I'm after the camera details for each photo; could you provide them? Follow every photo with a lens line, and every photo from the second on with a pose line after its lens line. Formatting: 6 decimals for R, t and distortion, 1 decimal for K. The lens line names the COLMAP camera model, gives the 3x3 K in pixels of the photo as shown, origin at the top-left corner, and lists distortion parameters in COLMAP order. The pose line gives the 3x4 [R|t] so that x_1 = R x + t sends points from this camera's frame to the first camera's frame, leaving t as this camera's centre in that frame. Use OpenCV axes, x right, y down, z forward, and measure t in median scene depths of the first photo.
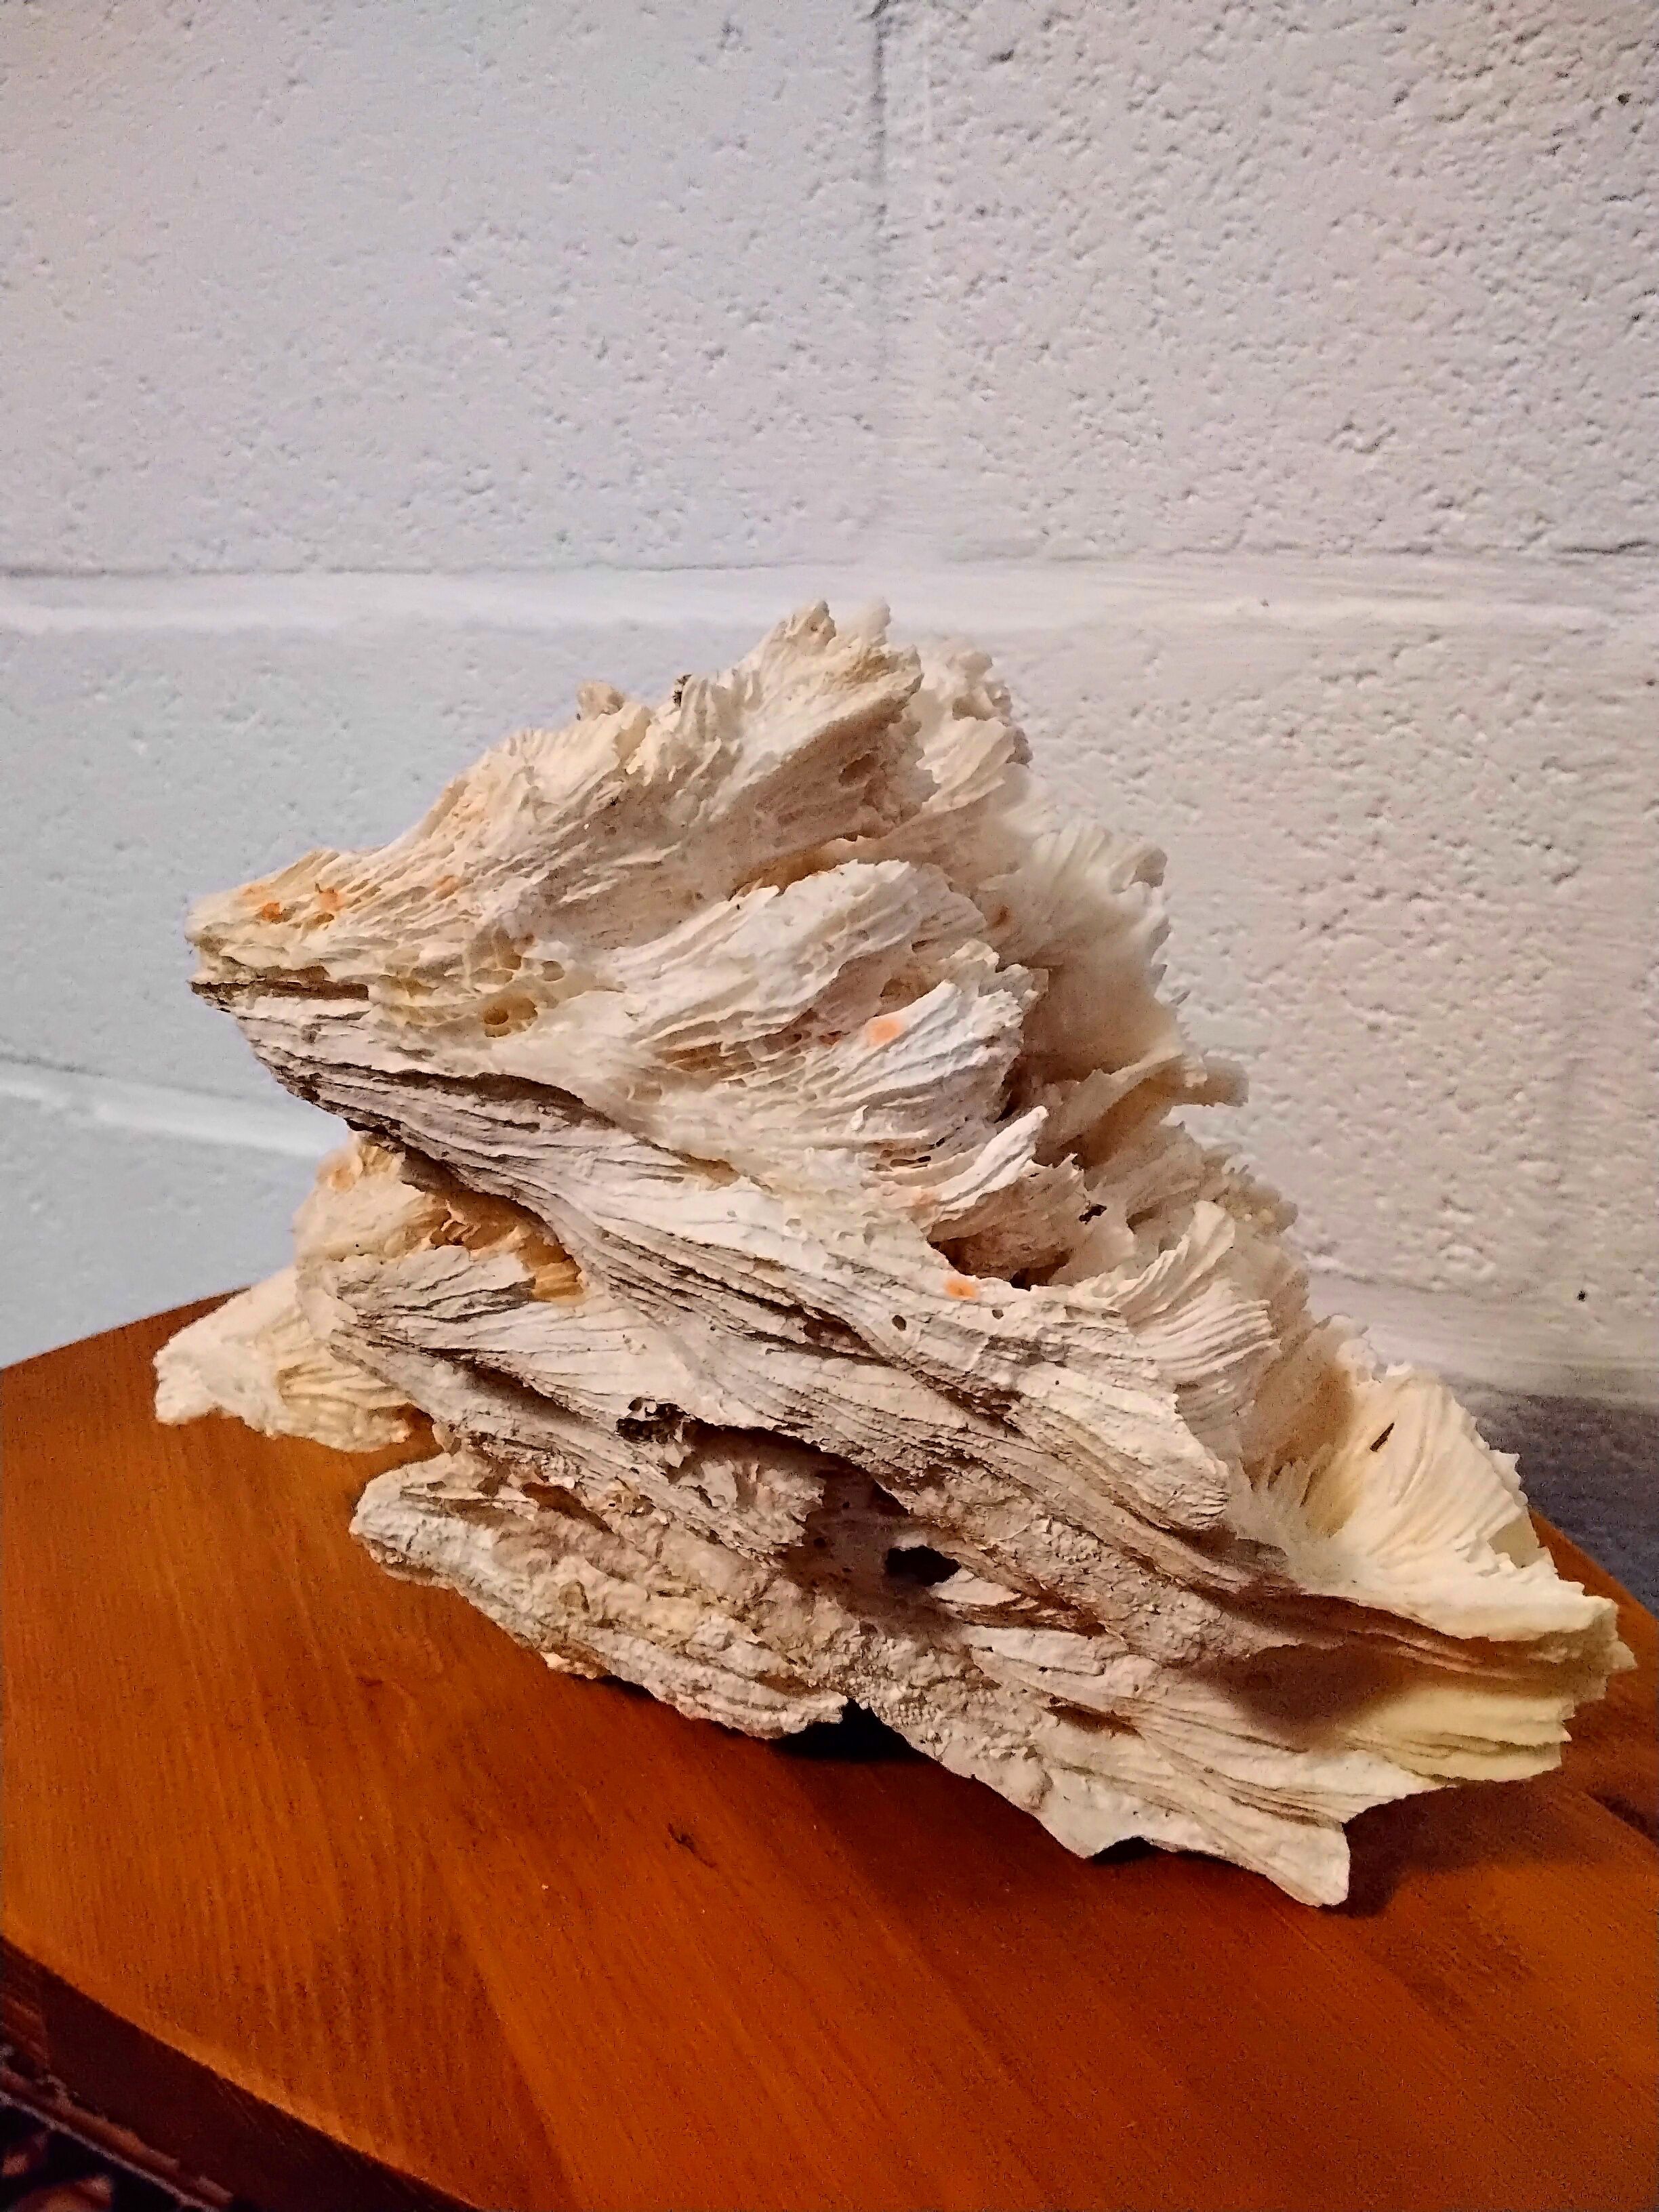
lens RADIAL K [[1800.6, 0, 809.9], [0, 1800.6, 1103.5], [0, 0, 1]] dist [0.039140, -0.123282]
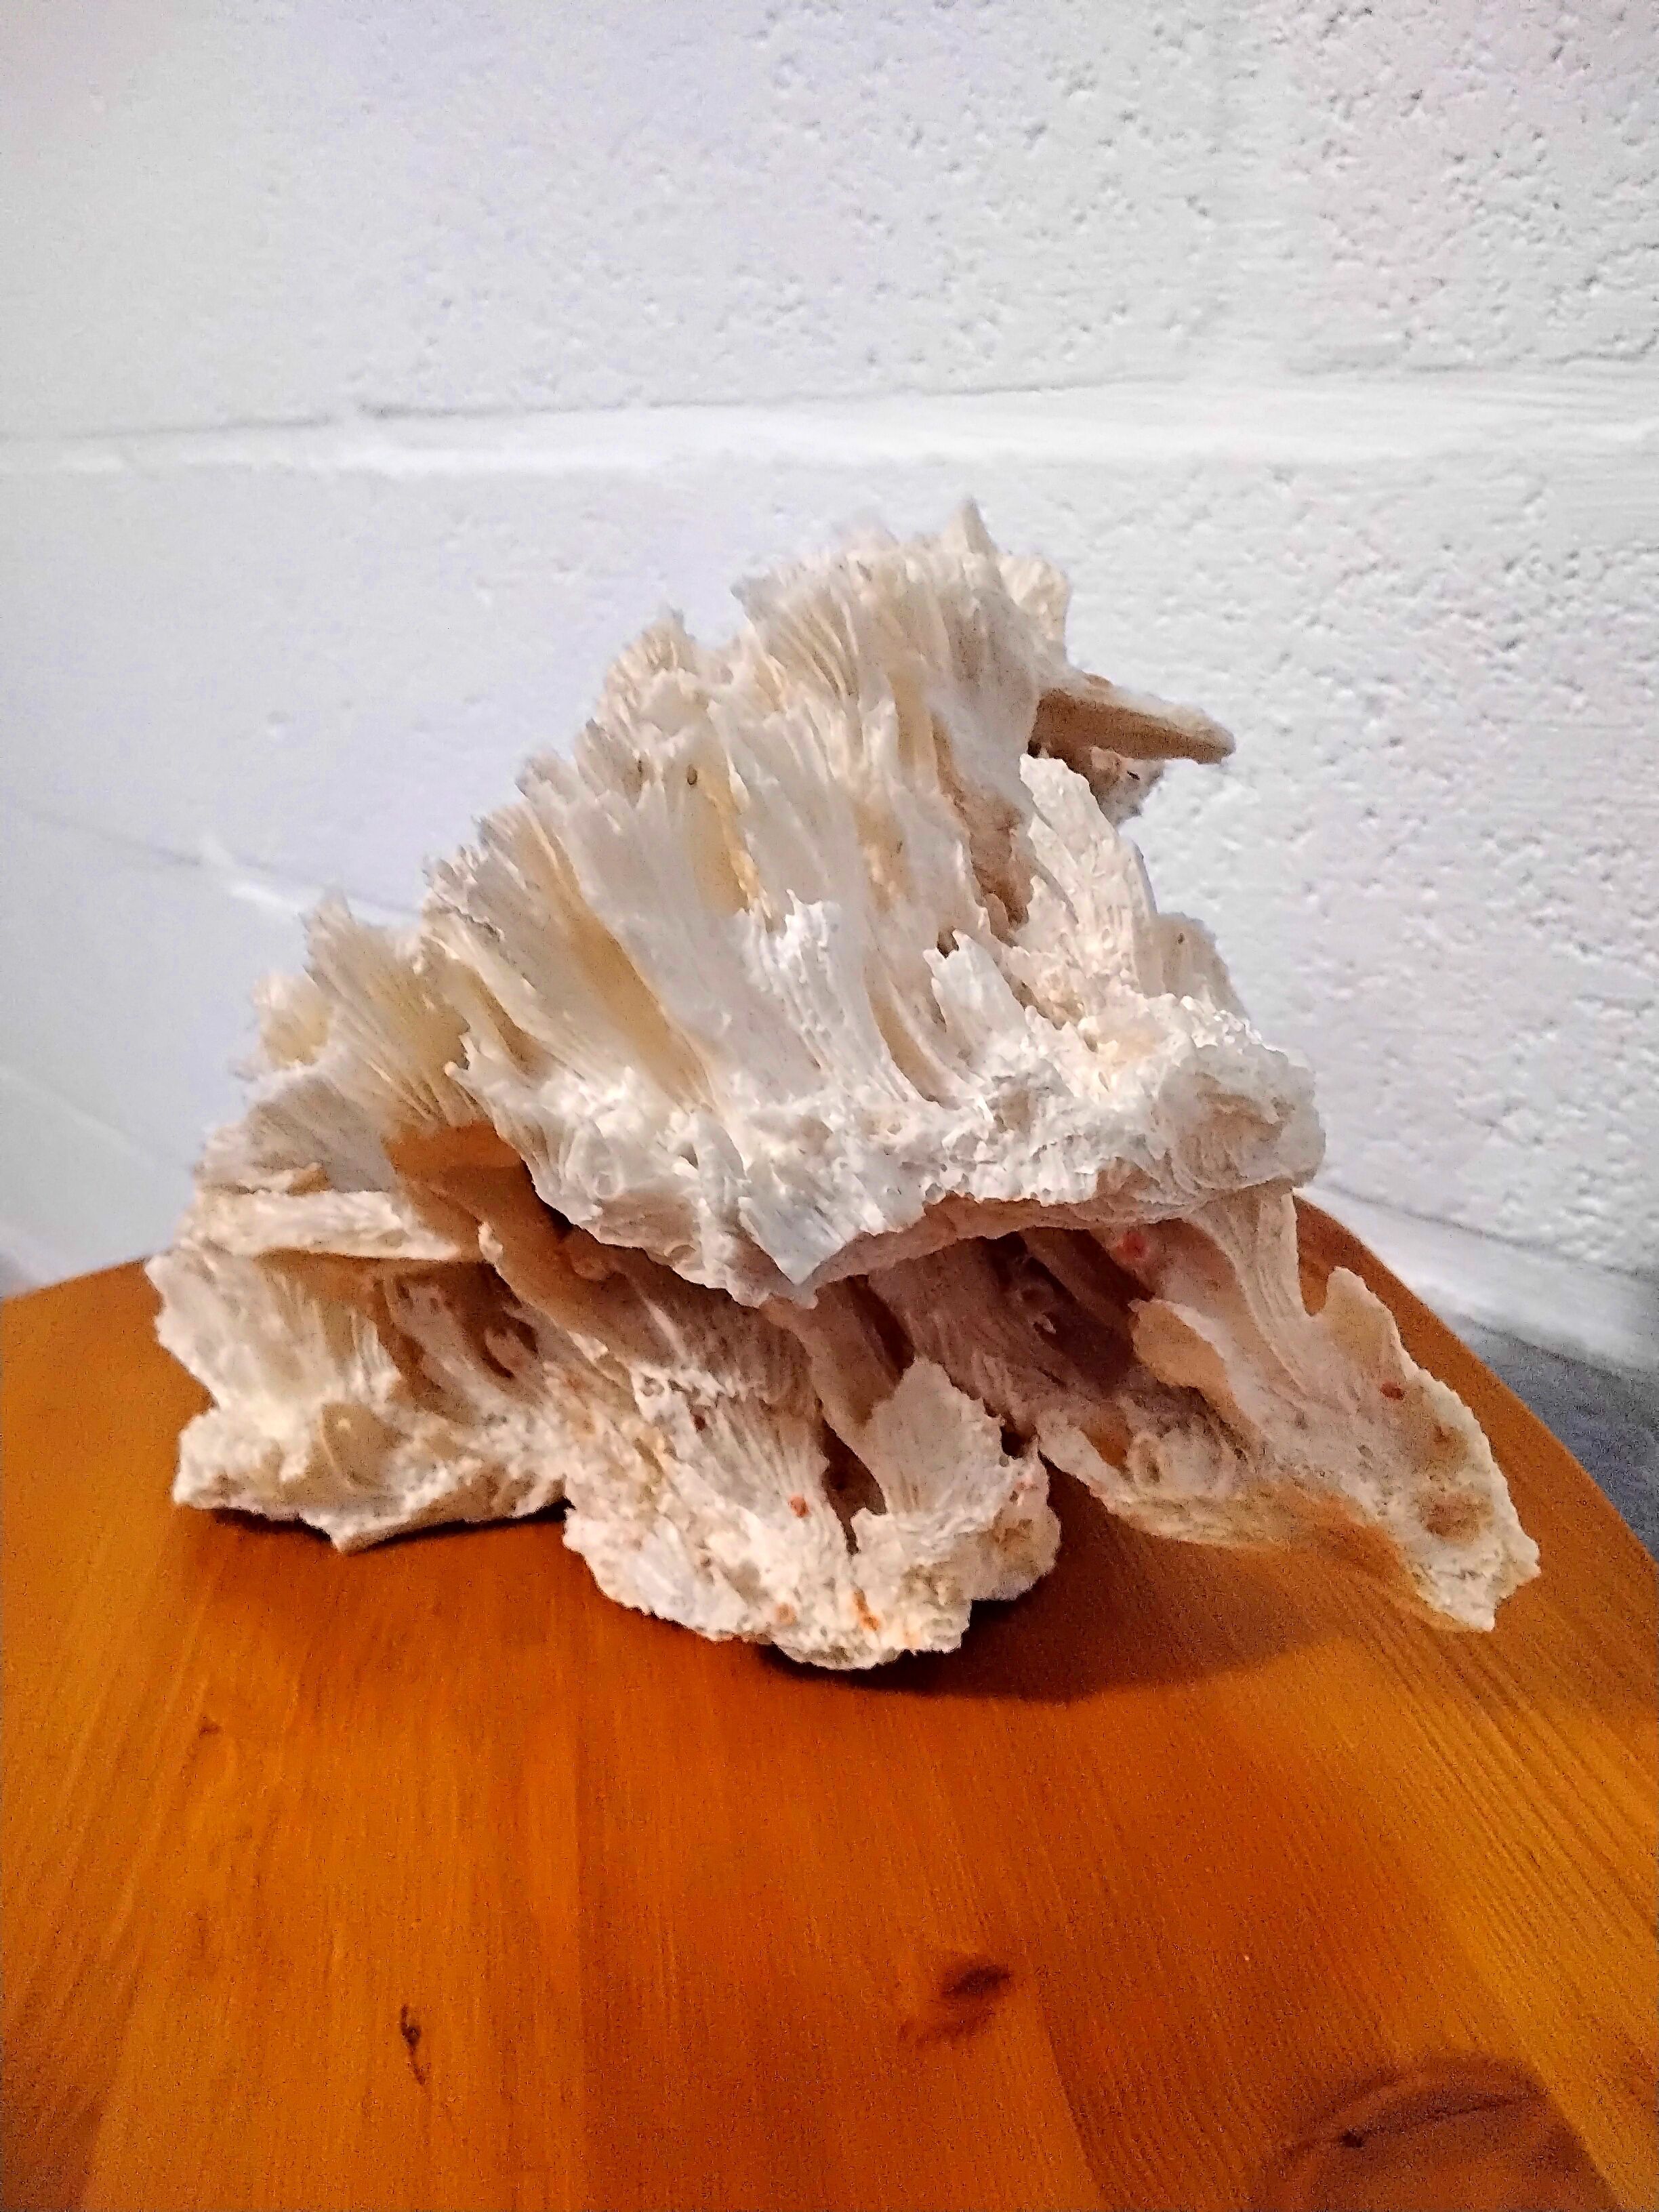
lens RADIAL K [[1800.6, 0, 825.5], [0, 1800.6, 1090.7], [0, 0, 1]] dist [0.039140, -0.123282]
pose [[0.954388, 0.083858, -0.286550, 0.142148], [-0.060141, 0.994069, 0.090603, -0.043397], [0.292448, -0.069237, 0.953772, 0.148579]]
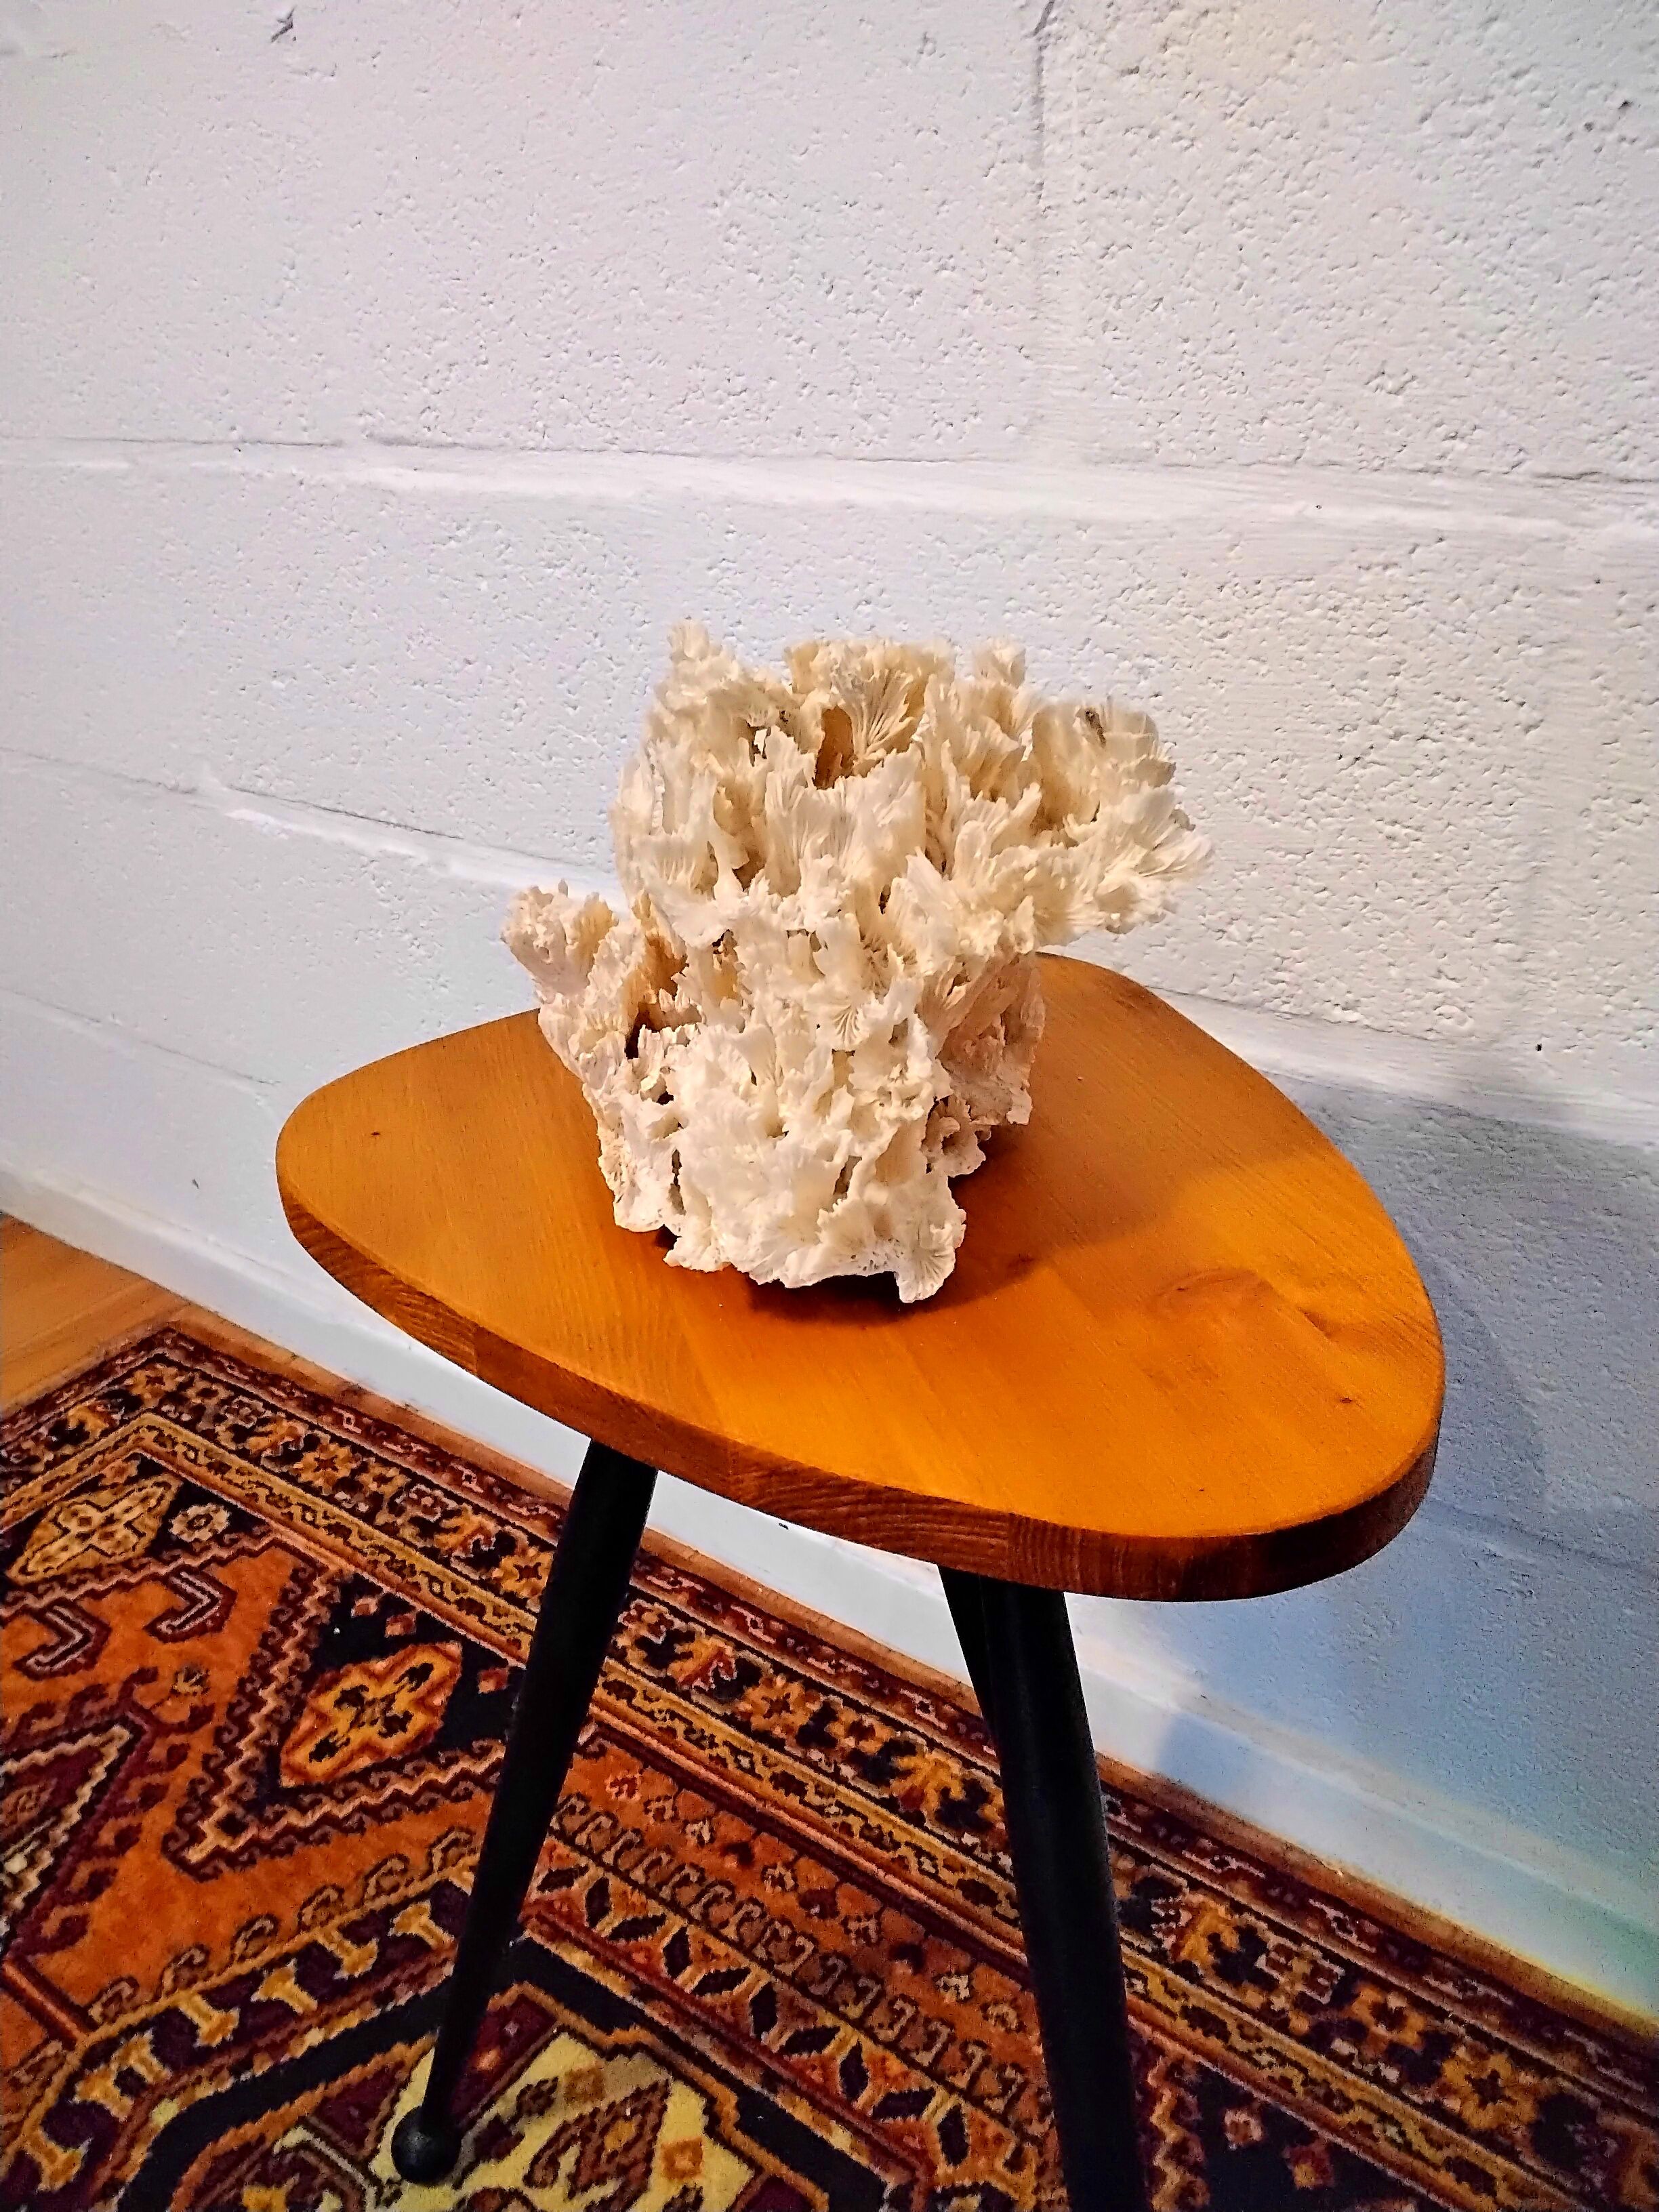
lens RADIAL K [[1800.6, 0, 820.8], [0, 1800.6, 1099.3], [0, 0, 1]] dist [0.039140, -0.123282]
pose [[0.986788, 0.046569, -0.155178, 0.116131], [-0.024452, 0.989636, 0.141499, -0.029235], [0.160160, -0.135835, 0.977700, -0.372845]]
